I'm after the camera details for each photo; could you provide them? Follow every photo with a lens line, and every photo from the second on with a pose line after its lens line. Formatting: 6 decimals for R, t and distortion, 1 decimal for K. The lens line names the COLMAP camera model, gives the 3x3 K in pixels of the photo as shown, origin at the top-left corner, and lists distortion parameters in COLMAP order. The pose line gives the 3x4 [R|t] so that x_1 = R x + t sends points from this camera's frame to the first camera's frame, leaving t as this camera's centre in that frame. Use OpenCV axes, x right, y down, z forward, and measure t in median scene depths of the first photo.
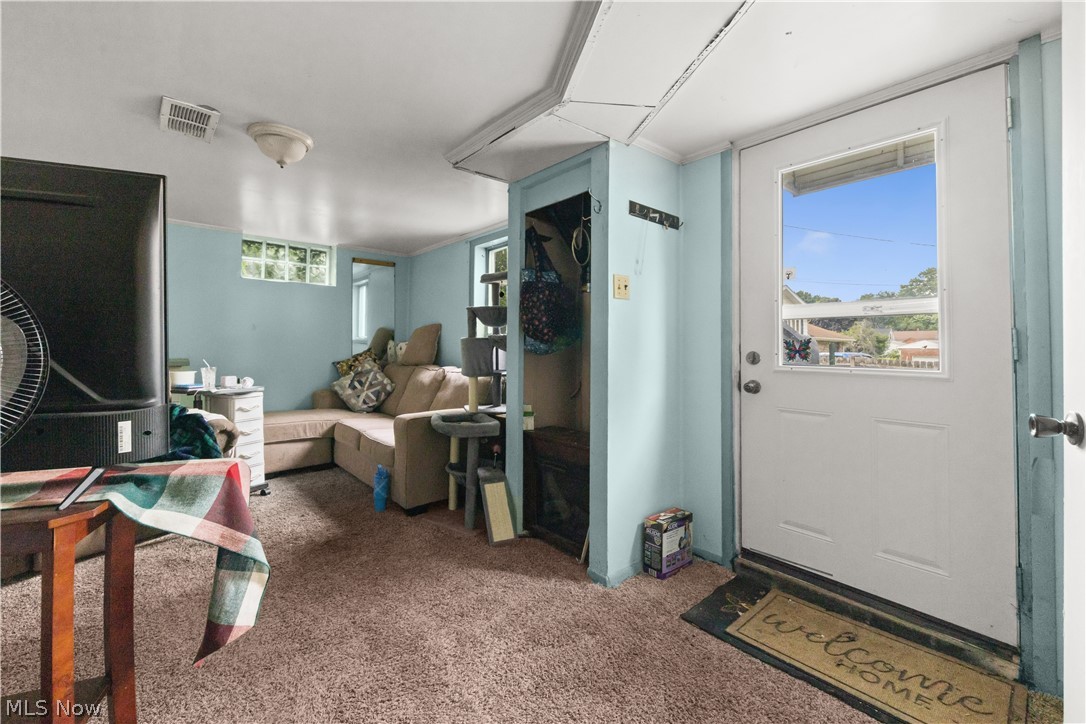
lens RADIAL K [[441.6, 0, 514.7], [0, 441.6, 341.8], [0, 0, 1]] dist [0.021393, 0.000079]
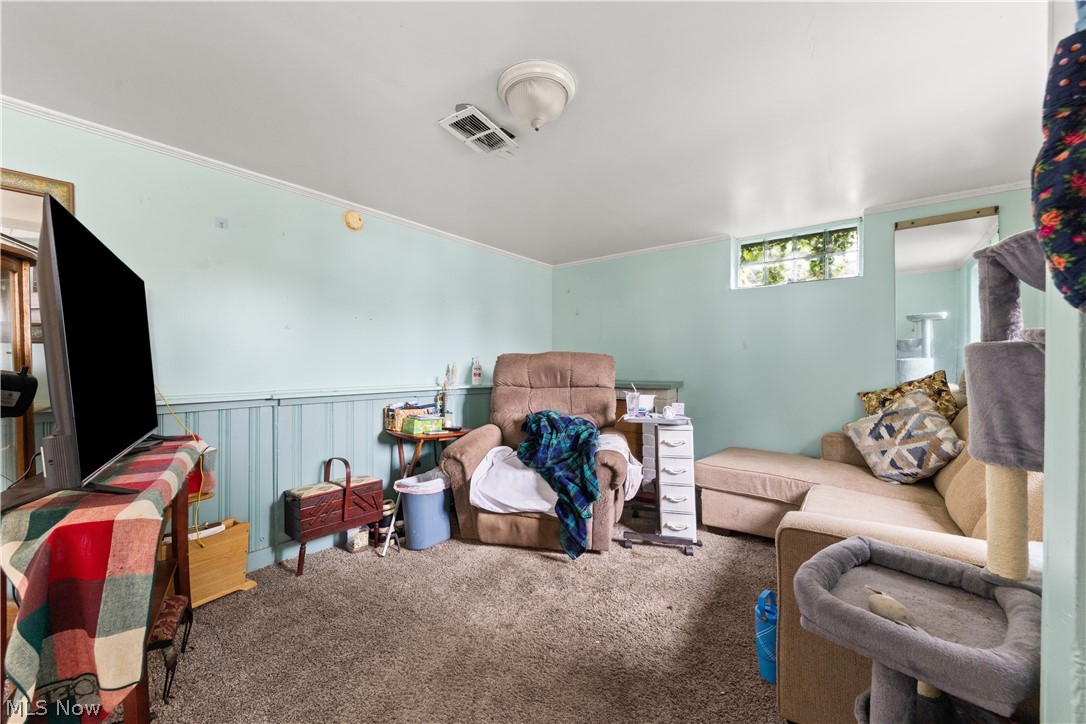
lens RADIAL K [[425.1, 0, 528.0], [0, 425.1, 364.9], [0, 0, 1]] dist [0.008730, -0.003868]
pose [[0.257400, -0.009683, -0.966256, 0.091224], [0.014222, 0.999879, -0.006231, 0.002754], [0.966200, -0.012139, 0.257507, 0.444449]]
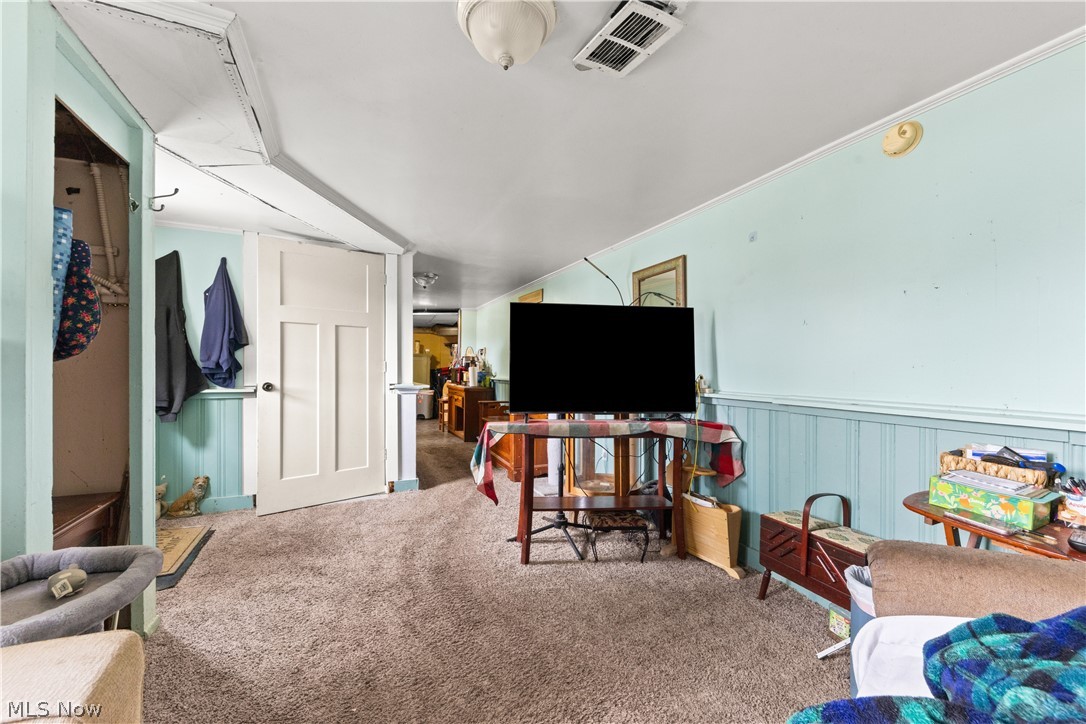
lens RADIAL K [[430.3, 0, 545.6], [0, 430.3, 369.2], [0, 0, 1]] dist [0.008341, -0.002275]
pose [[-0.977584, -0.016997, 0.209859, -0.396777], [-0.018627, 0.999810, -0.005792, 0.005160], [-0.209720, -0.009571, -0.977715, 0.871019]]
